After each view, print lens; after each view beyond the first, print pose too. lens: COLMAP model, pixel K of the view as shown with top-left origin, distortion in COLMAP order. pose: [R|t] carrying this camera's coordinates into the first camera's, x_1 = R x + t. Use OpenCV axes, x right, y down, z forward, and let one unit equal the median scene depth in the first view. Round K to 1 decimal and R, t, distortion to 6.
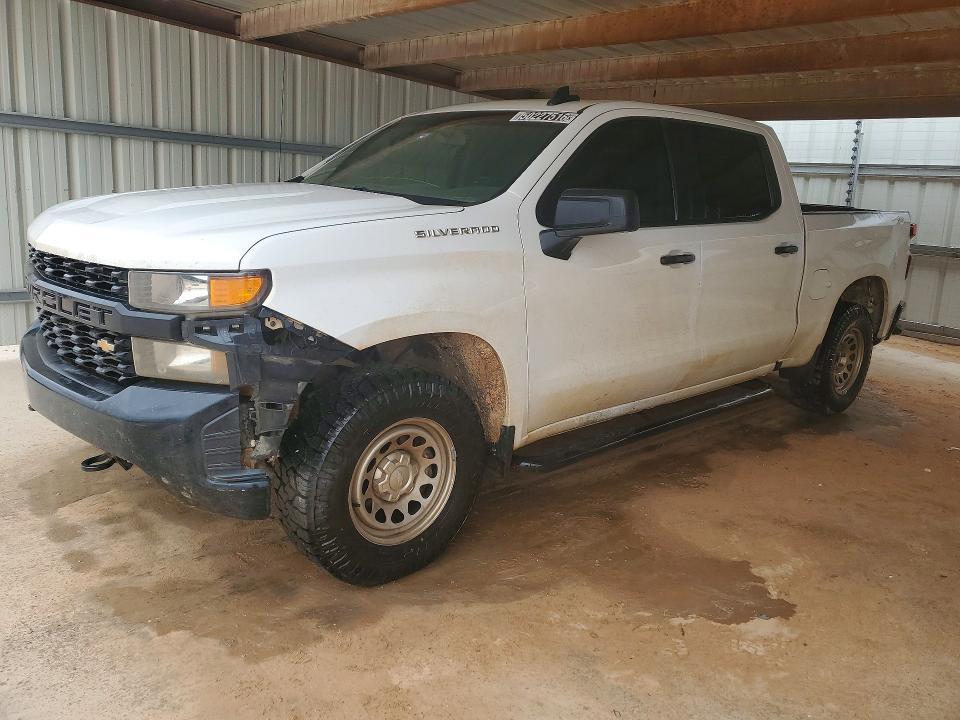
lens RADIAL K [[776.6, 0, 480.0], [0, 776.6, 360.0], [0, 0, 1]] dist [-0.000649, -0.003811]
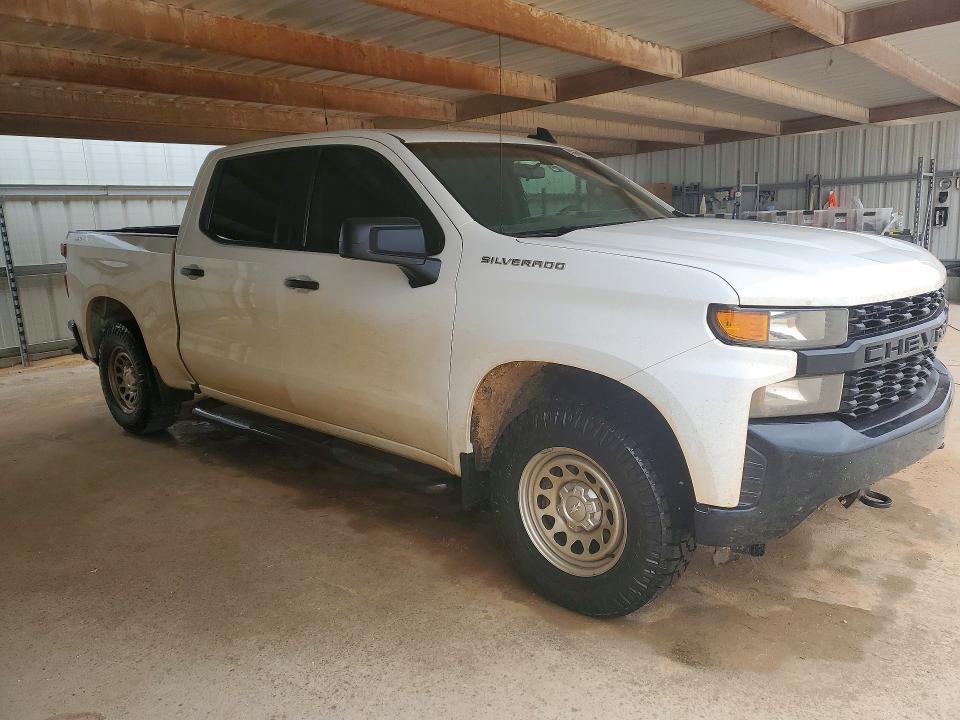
lens RADIAL K [[820.1, 0, 480.0], [0, 820.1, 360.0], [0, 0, 1]] dist [0.001682, 0.006076]
pose [[-0.174520, -0.225082, 0.958583, -1.097759], [0.243757, 0.933345, 0.263534, -0.348607], [-0.954005, 0.279653, -0.108022, 1.232592]]
